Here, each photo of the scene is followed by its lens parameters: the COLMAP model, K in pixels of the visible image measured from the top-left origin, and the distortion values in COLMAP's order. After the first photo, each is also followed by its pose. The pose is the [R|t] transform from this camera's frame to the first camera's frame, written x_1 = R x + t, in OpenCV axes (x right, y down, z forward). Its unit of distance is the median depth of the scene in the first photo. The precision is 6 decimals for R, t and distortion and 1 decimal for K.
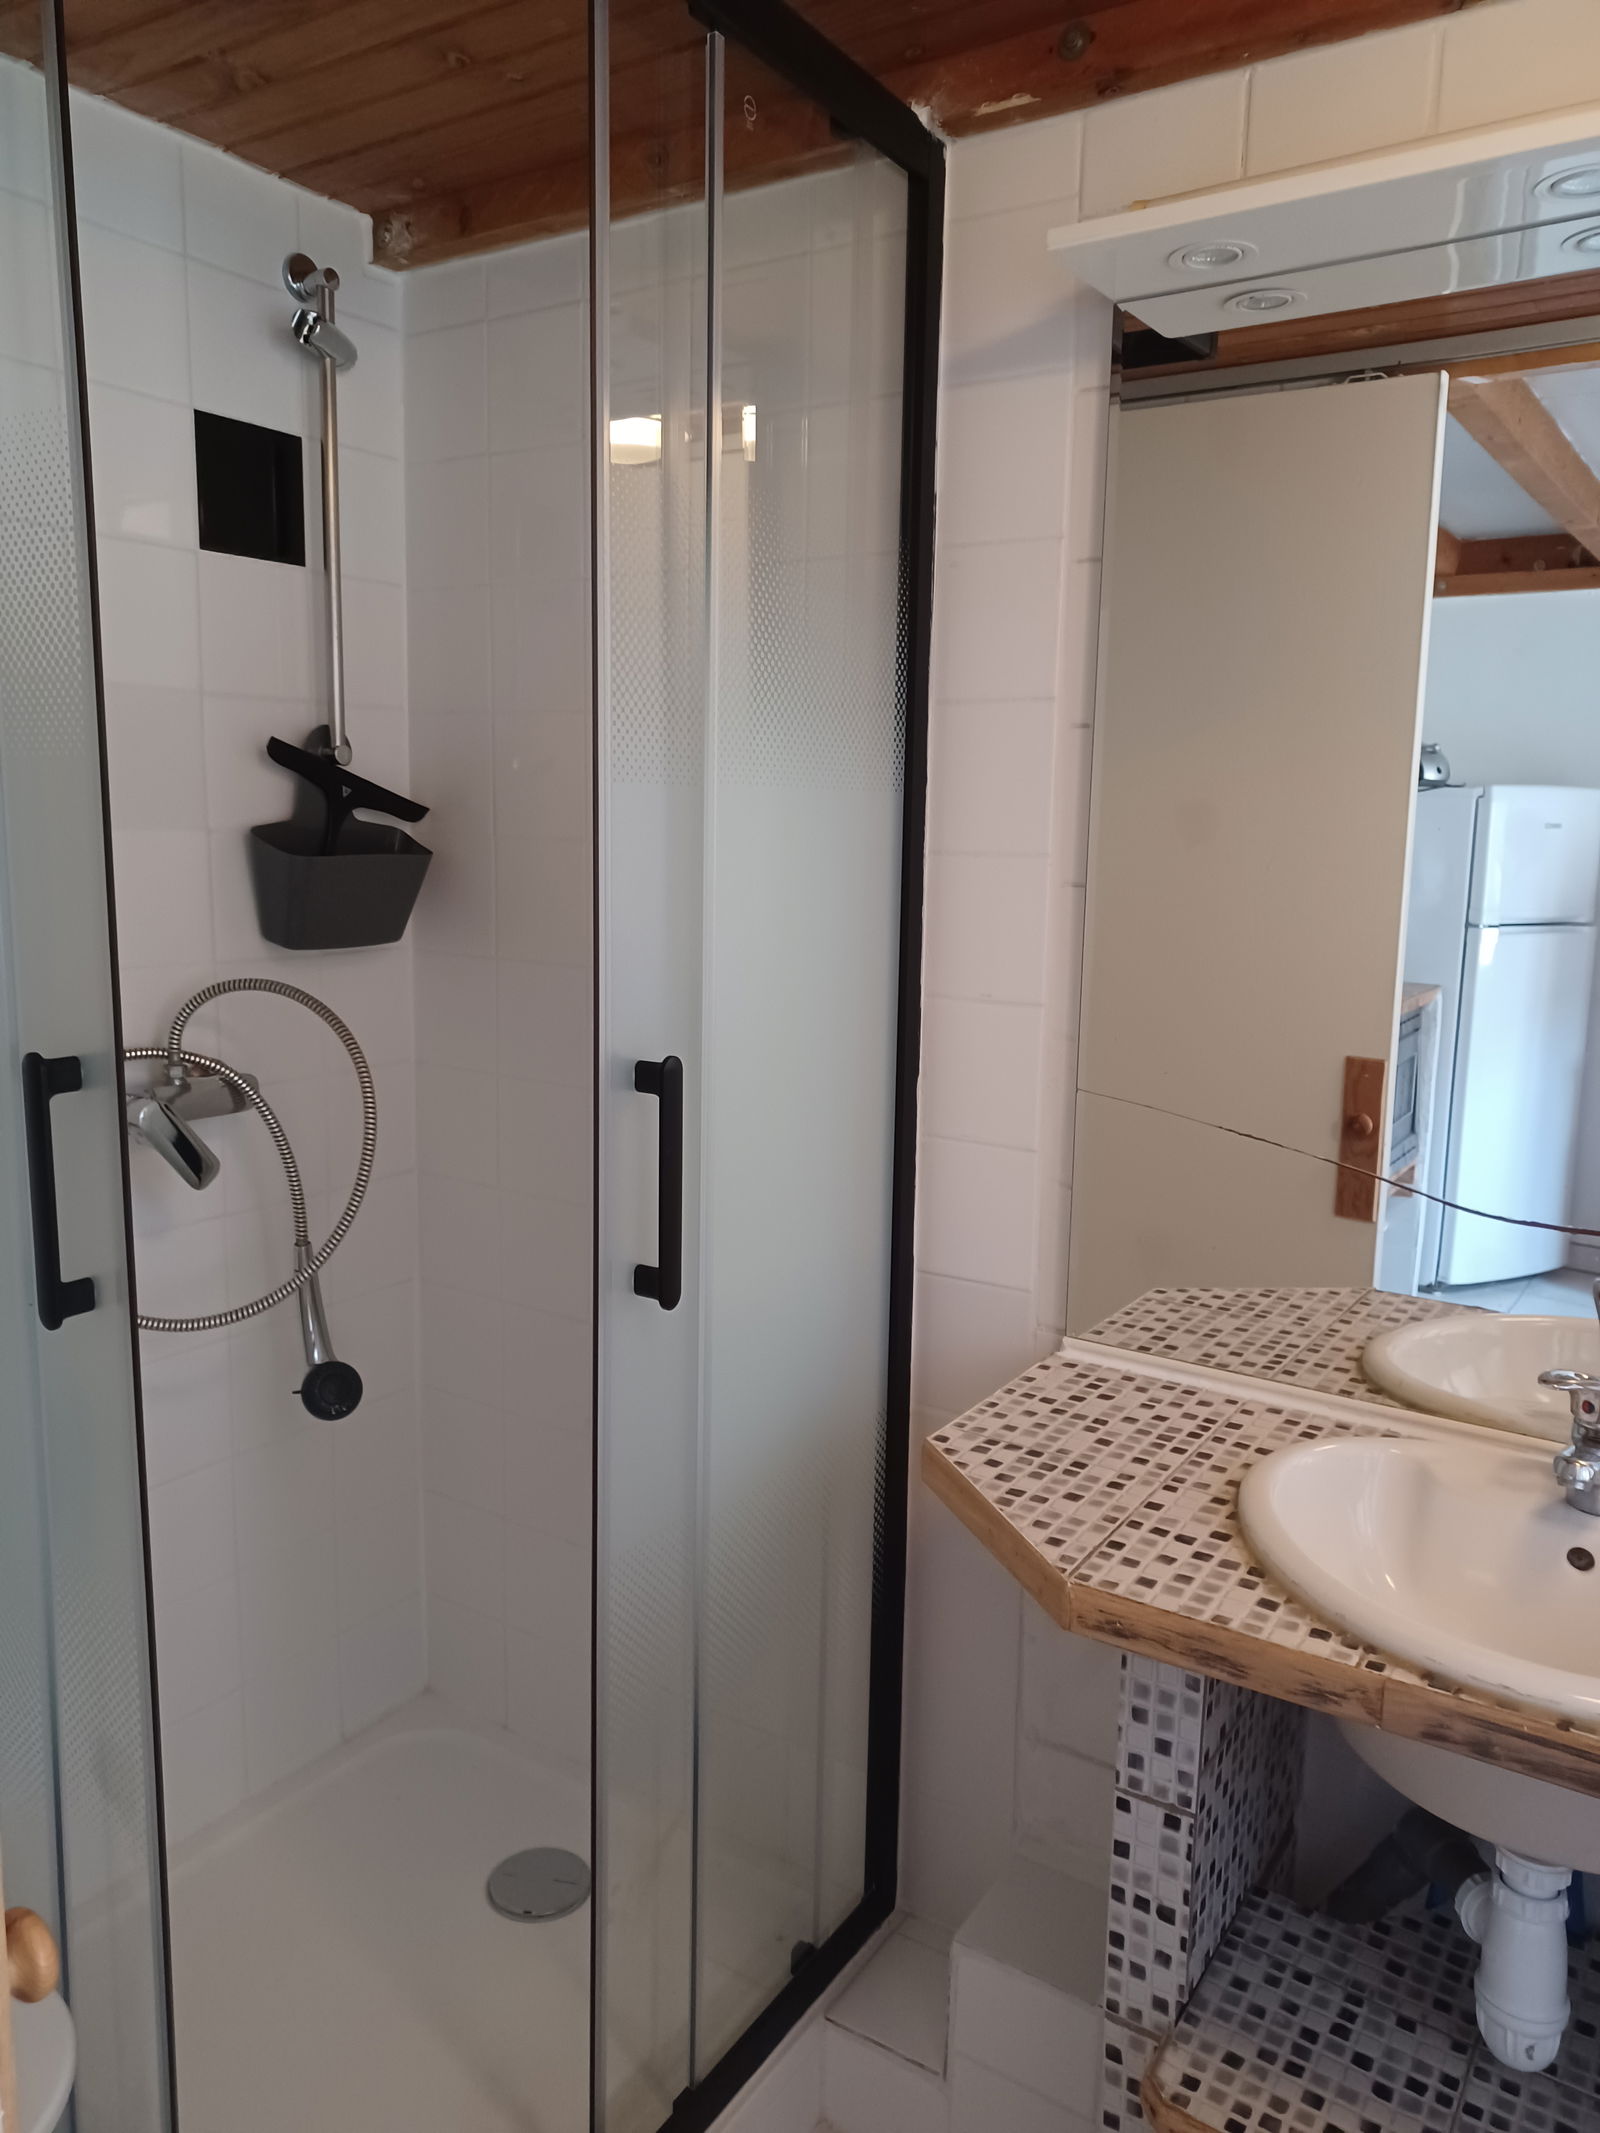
lens RADIAL K [[1531.7, 0, 816.3], [0, 1531.7, 1053.9], [0, 0, 1]] dist [-0.002374, 0.006665]
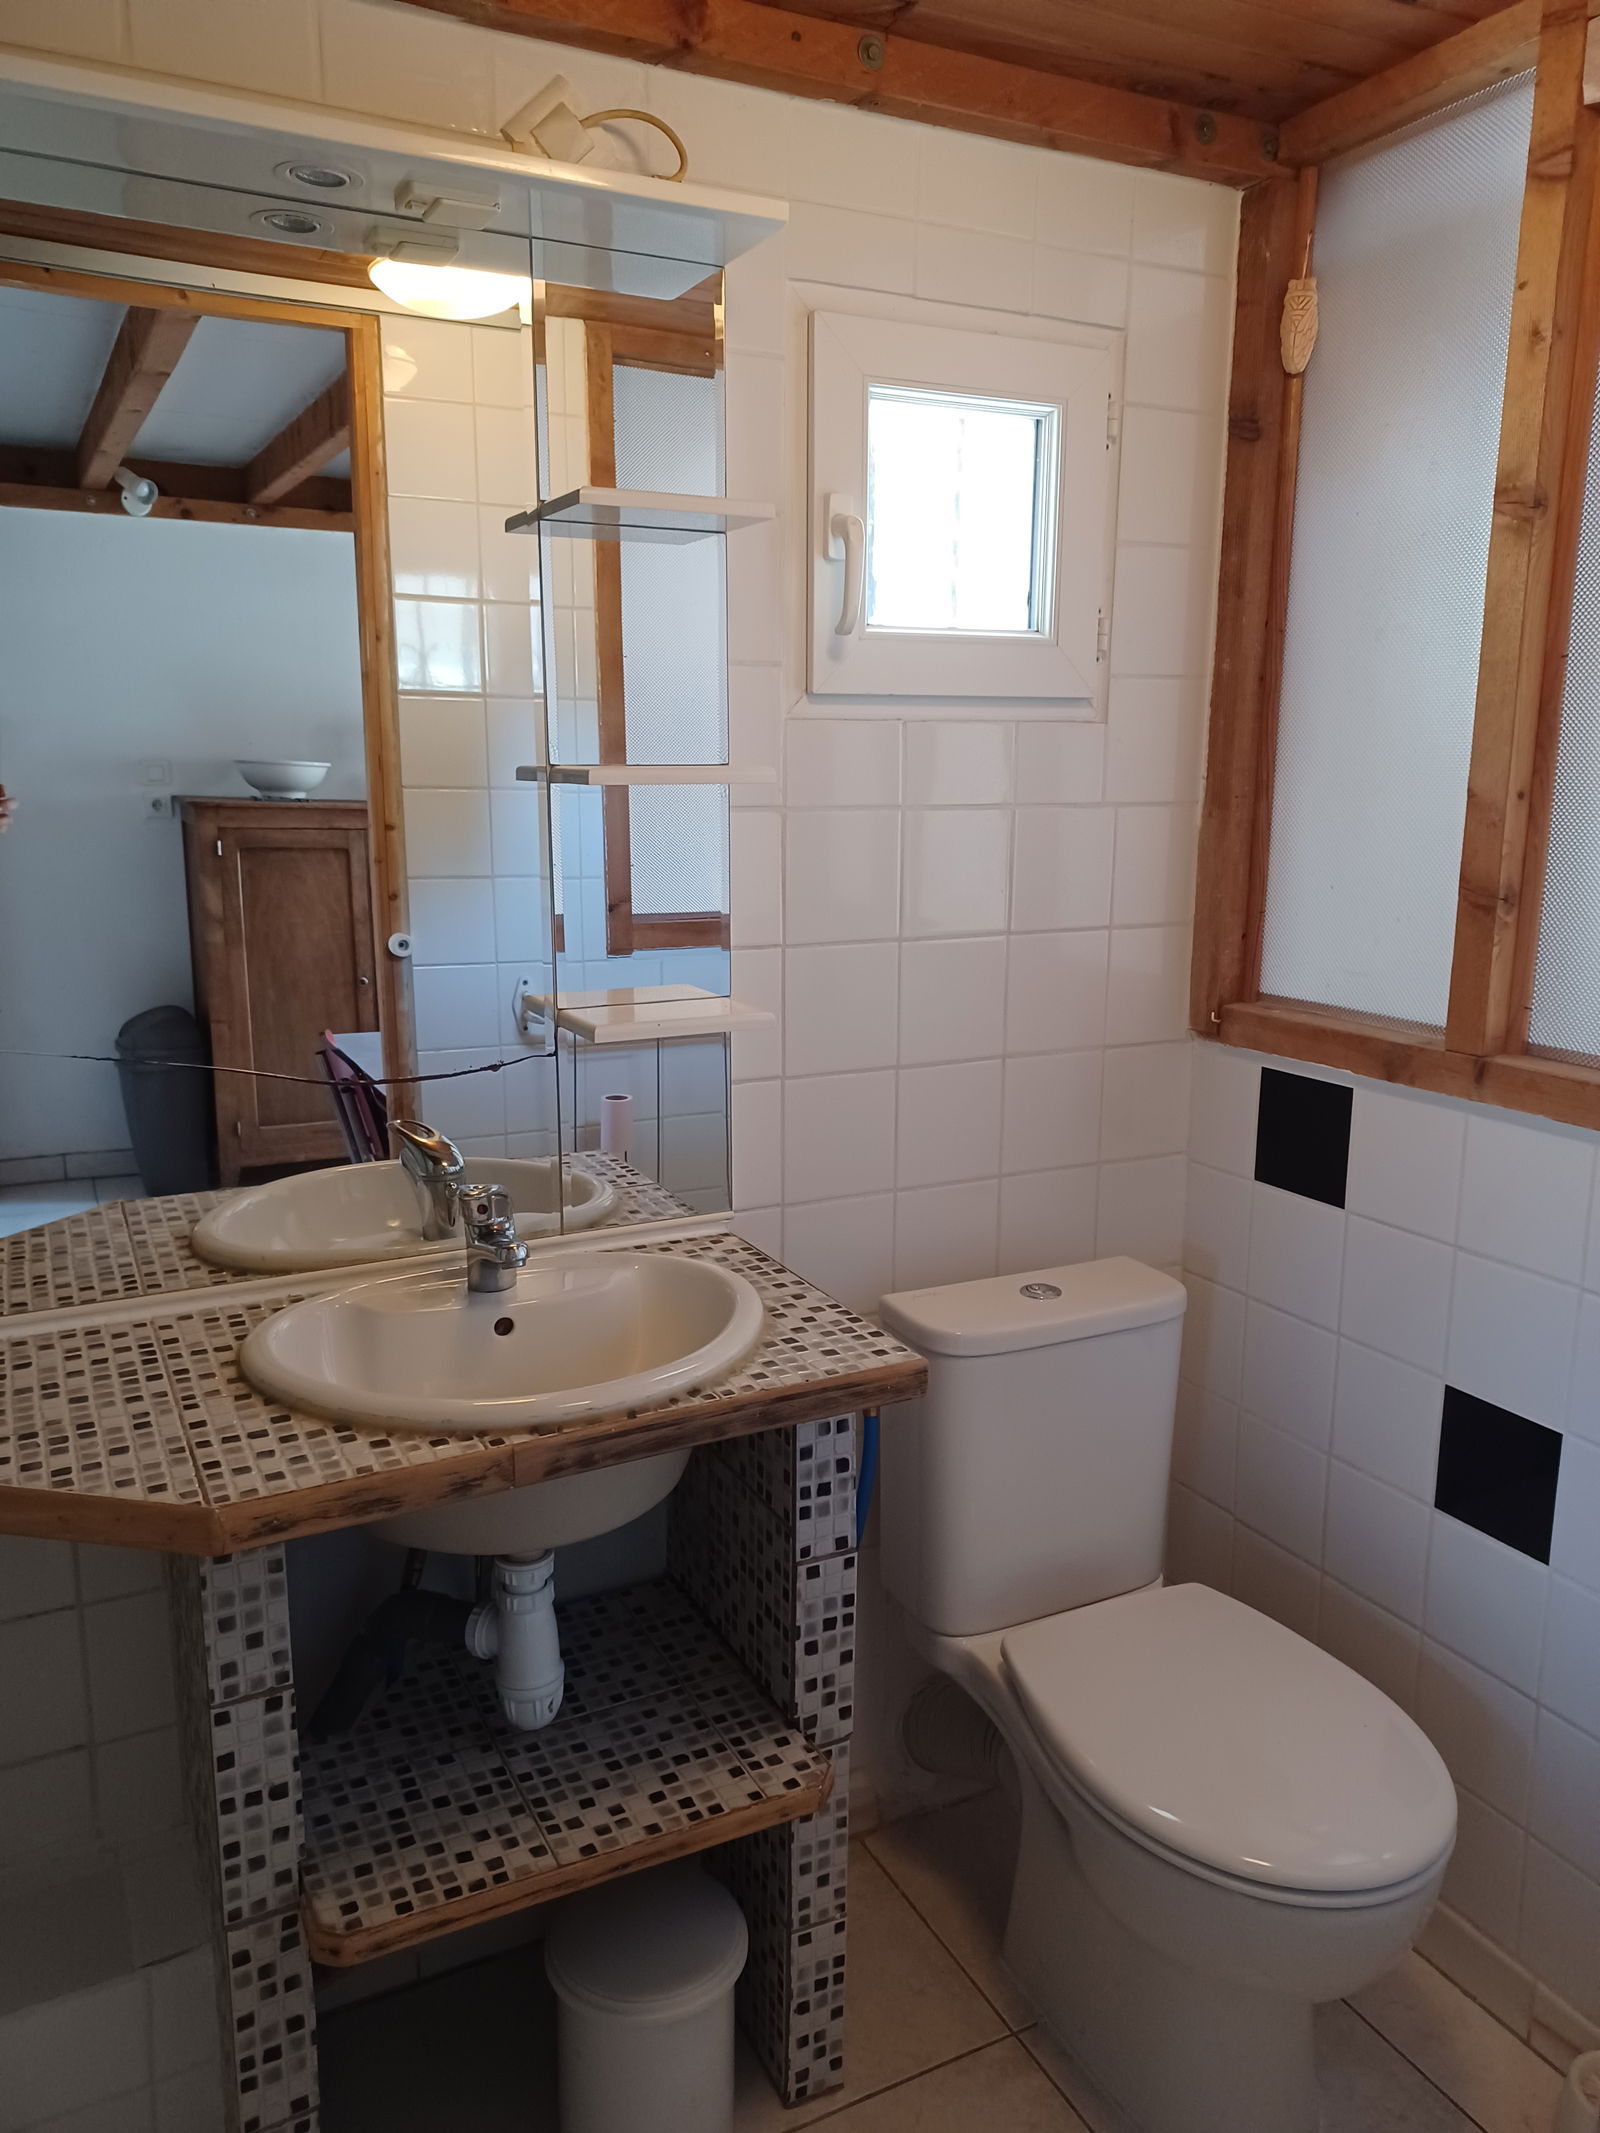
lens RADIAL K [[1531.7, 0, 819.3], [0, 1531.7, 1081.7], [0, 0, 1]] dist [-0.002374, 0.006665]
pose [[0.489648, -0.203793, 0.847769, -0.378189], [0.142785, 0.977917, 0.152611, -0.017919], [-0.860149, 0.046323, 0.507934, 0.131041]]
